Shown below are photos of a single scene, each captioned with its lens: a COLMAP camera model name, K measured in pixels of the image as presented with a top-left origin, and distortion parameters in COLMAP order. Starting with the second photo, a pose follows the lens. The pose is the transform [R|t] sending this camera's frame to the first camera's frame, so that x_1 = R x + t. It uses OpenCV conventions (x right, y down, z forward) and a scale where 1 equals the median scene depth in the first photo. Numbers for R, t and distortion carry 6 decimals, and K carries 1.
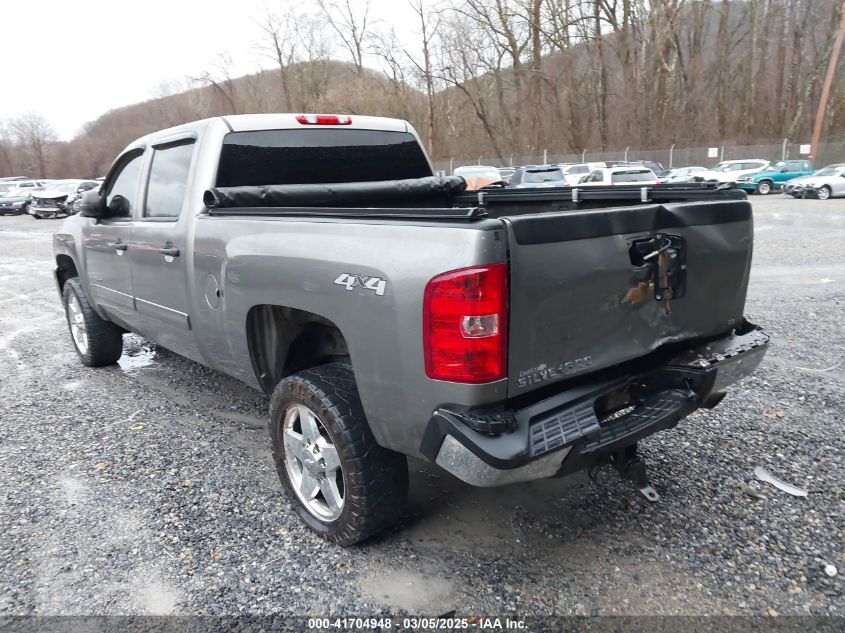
lens RADIAL K [[658.8, 0, 428.2], [0, 658.8, 316.2], [0, 0, 1]] dist [0.068526, -0.113160]
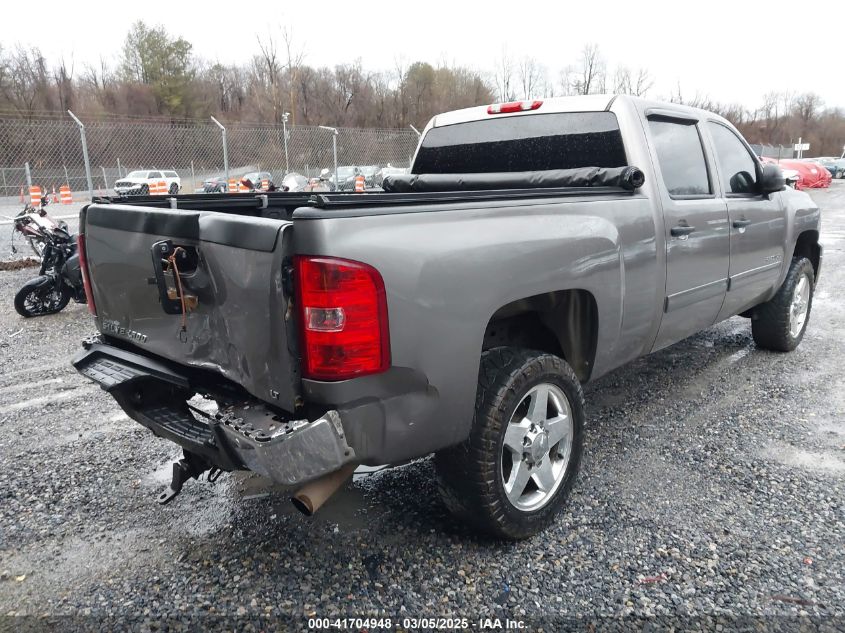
lens RADIAL K [[658.8, 0, 428.2], [0, 658.8, 316.2], [0, 0, 1]] dist [0.068526, -0.113160]
pose [[0.122918, 0.238323, -0.963376, 0.890817], [-0.193554, 0.957853, 0.212261, -0.196968], [0.973359, 0.160374, 0.163866, 0.815811]]
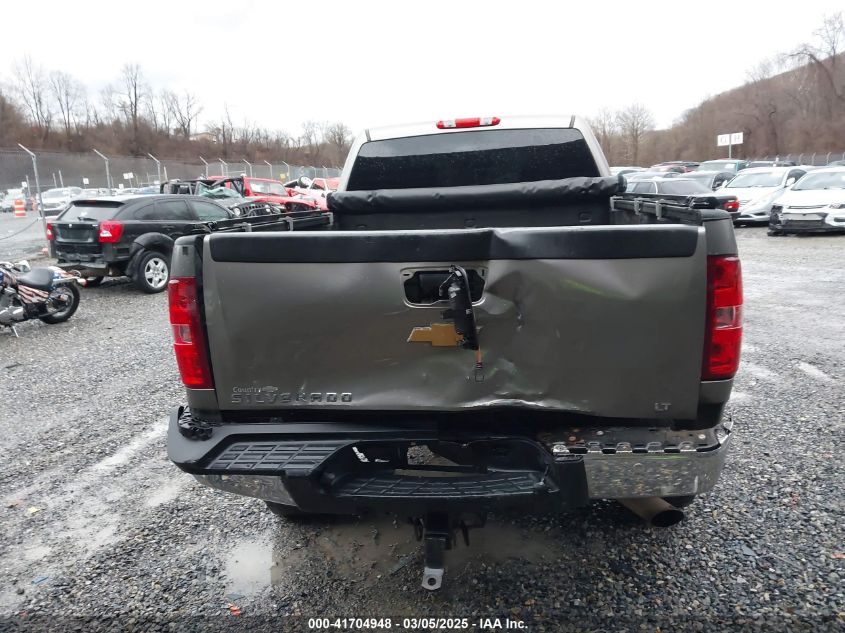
lens RADIAL K [[658.8, 0, 428.2], [0, 658.8, 316.2], [0, 0, 1]] dist [0.068526, -0.113160]
pose [[0.680201, 0.146342, -0.718269, 0.604353], [-0.130488, 0.988392, 0.077805, -0.080977], [0.721318, 0.040802, 0.691401, 0.288823]]
